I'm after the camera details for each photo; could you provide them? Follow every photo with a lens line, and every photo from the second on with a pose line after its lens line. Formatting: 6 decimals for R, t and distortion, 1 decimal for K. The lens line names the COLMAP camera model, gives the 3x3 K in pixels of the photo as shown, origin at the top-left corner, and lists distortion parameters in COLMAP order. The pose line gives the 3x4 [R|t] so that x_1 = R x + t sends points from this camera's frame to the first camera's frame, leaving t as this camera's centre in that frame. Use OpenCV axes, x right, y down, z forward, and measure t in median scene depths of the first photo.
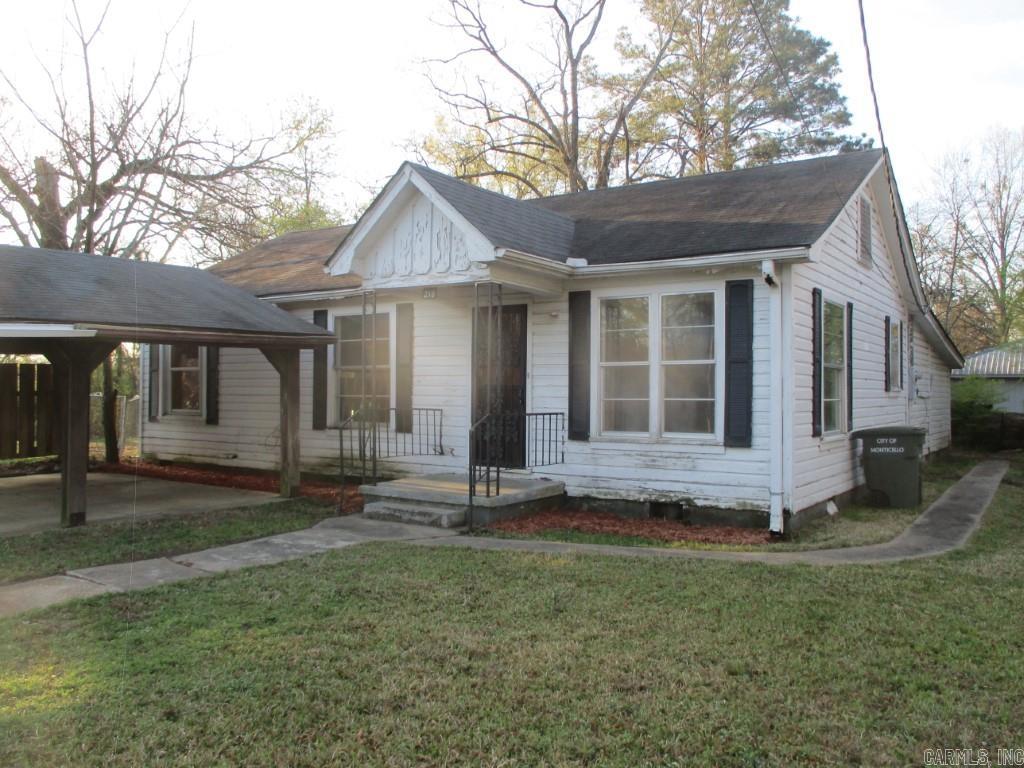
lens RADIAL K [[851.4, 0, 514.1], [0, 851.4, 381.6], [0, 0, 1]] dist [-0.037500, -0.001338]
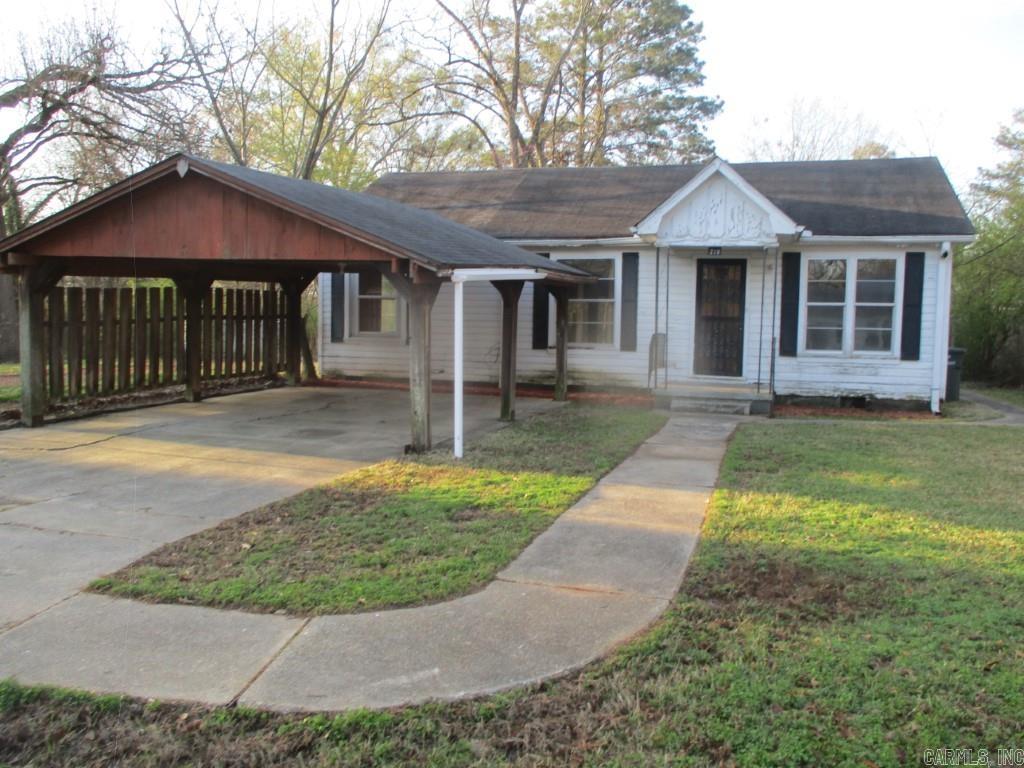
lens RADIAL K [[851.4, 0, 514.2], [0, 851.4, 383.7], [0, 0, 1]] dist [-0.037500, -0.001338]
pose [[0.957094, -0.010408, 0.289592, -0.801636], [-0.016518, 0.995770, 0.090383, -0.007133], [-0.289307, -0.091288, 0.952873, -0.246995]]
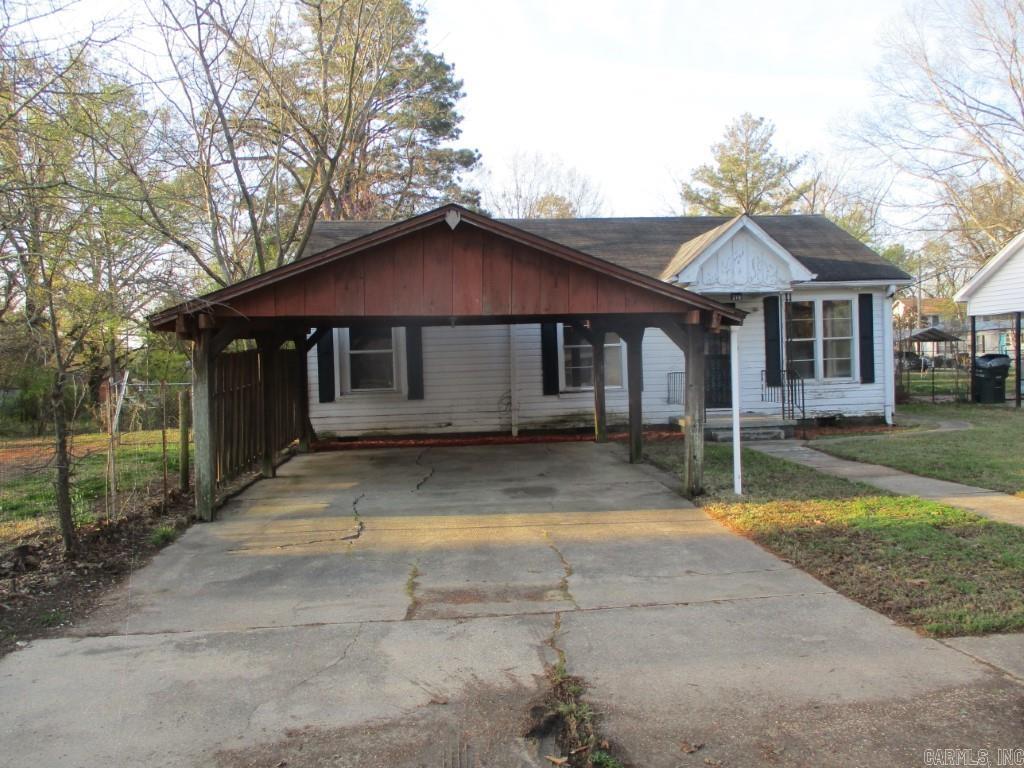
lens RADIAL K [[851.4, 0, 519.2], [0, 851.4, 383.8], [0, 0, 1]] dist [-0.037500, -0.001338]
pose [[0.772519, -0.048223, 0.633158, -1.377721], [0.029337, 0.998758, 0.040274, -0.017312], [-0.634314, -0.012537, 0.772974, 0.039384]]
